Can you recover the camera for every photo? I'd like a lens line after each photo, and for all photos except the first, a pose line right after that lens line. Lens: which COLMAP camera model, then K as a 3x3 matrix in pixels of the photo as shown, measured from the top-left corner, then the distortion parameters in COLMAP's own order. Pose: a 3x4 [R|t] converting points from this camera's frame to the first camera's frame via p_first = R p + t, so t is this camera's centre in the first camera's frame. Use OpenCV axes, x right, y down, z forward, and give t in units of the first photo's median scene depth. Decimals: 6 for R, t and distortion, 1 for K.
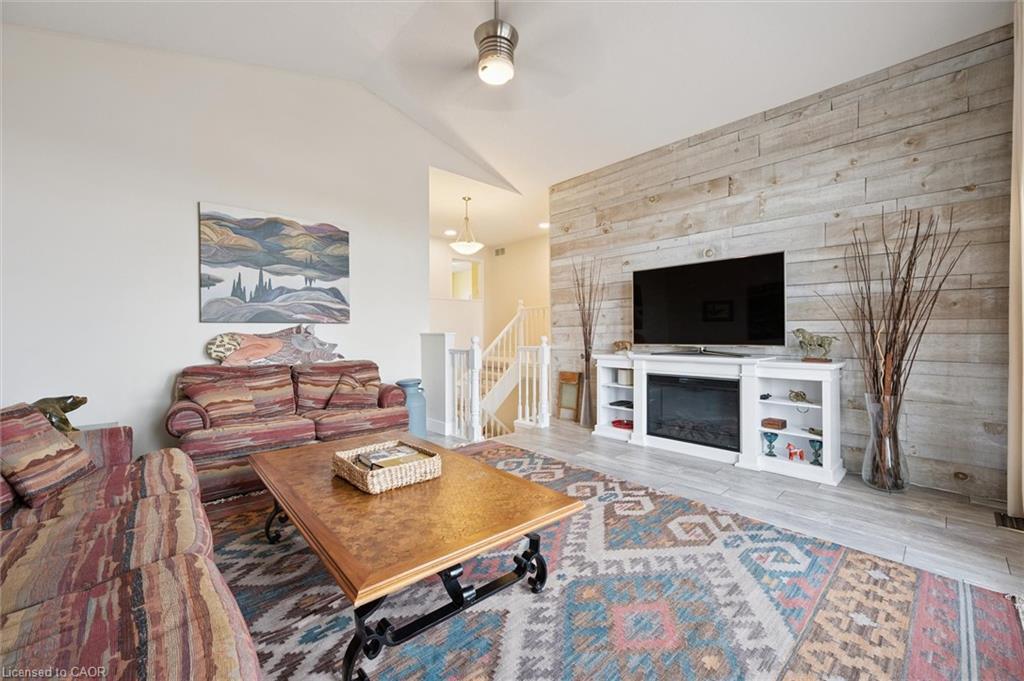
lens RADIAL K [[404.2, 0, 509.3], [0, 404.2, 335.4], [0, 0, 1]] dist [-0.001459, -0.001156]
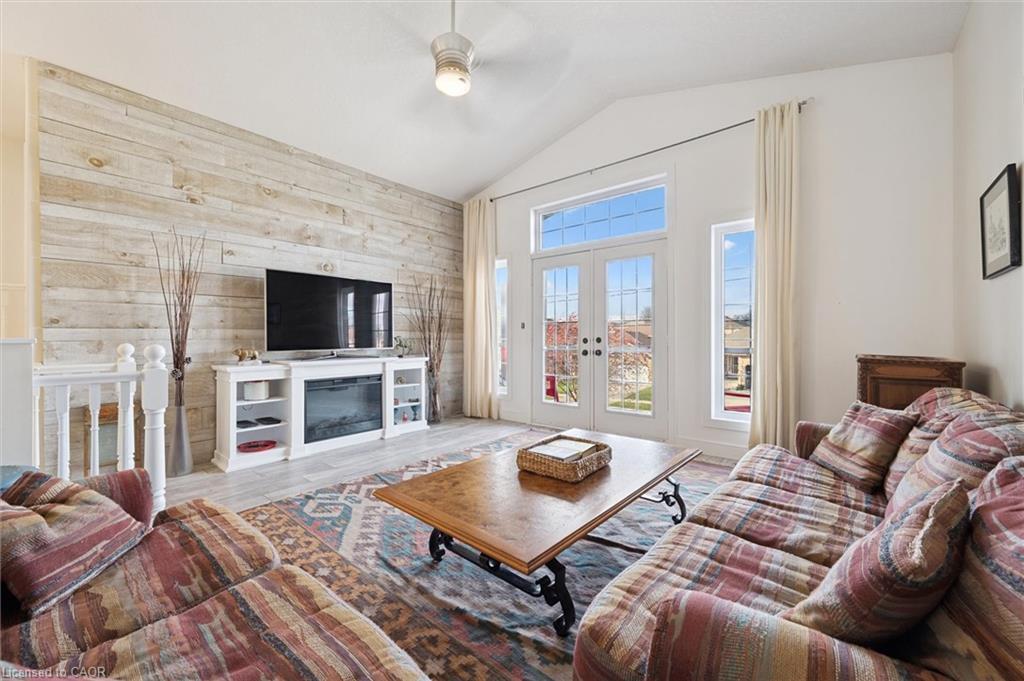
lens RADIAL K [[404.2, 0, 513.2], [0, 404.2, 339.9], [0, 0, 1]] dist [-0.001459, -0.001156]
pose [[-0.129393, -0.002626, 0.991590, -0.798291], [0.005649, 0.999978, 0.003386, -0.004802], [-0.991577, 0.006040, -0.129375, 0.736657]]
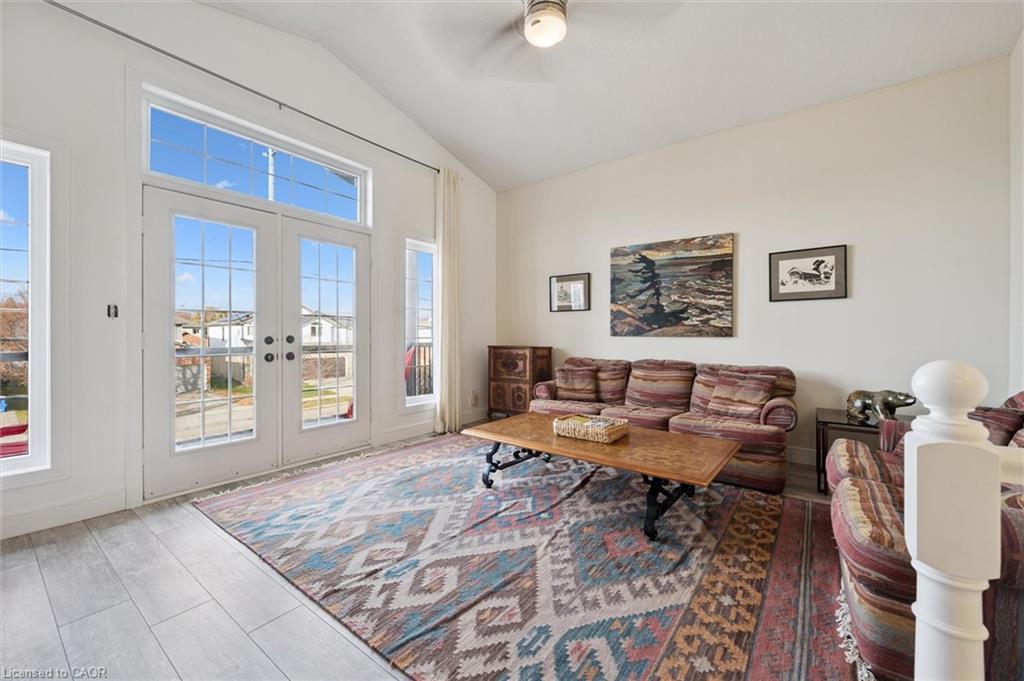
lens RADIAL K [[404.2, 0, 509.1], [0, 404.2, 336.6], [0, 0, 1]] dist [-0.001459, -0.001156]
pose [[-0.983294, 0.001429, -0.182017, 0.148805], [-0.000146, 0.999963, 0.008641, -0.013462], [0.182022, 0.008523, -0.983257, 1.368848]]
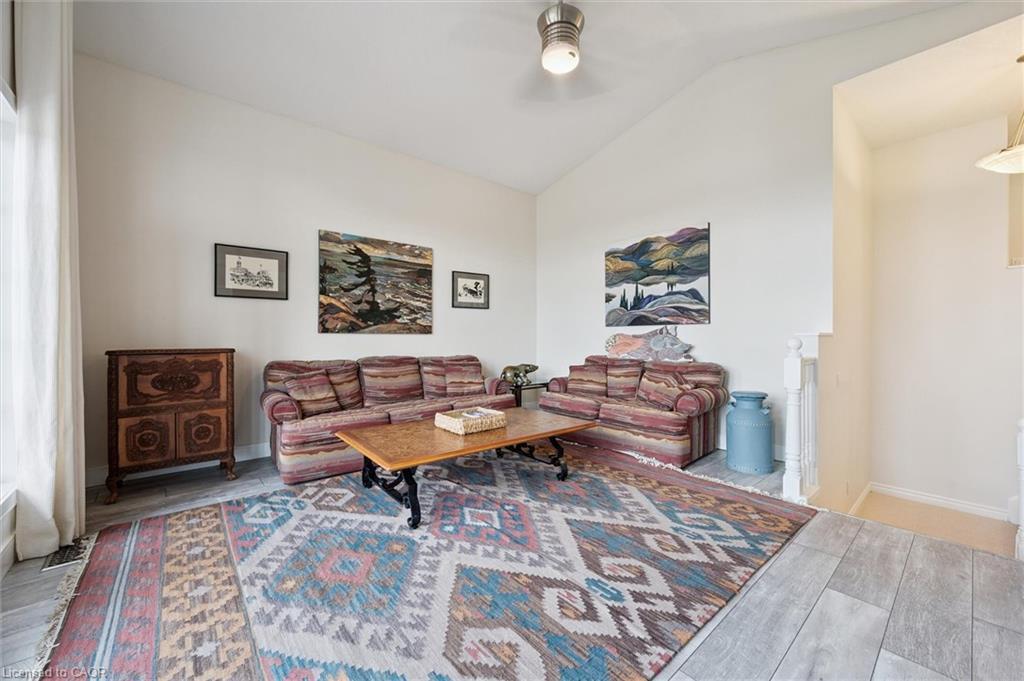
lens RADIAL K [[404.2, 0, 513.7], [0, 404.2, 336.5], [0, 0, 1]] dist [-0.001459, -0.001156]
pose [[-0.026697, 0.005359, -0.999629, 0.698668], [-0.004892, 0.999973, 0.005492, -0.002787], [0.999632, 0.005037, -0.026670, 0.687779]]
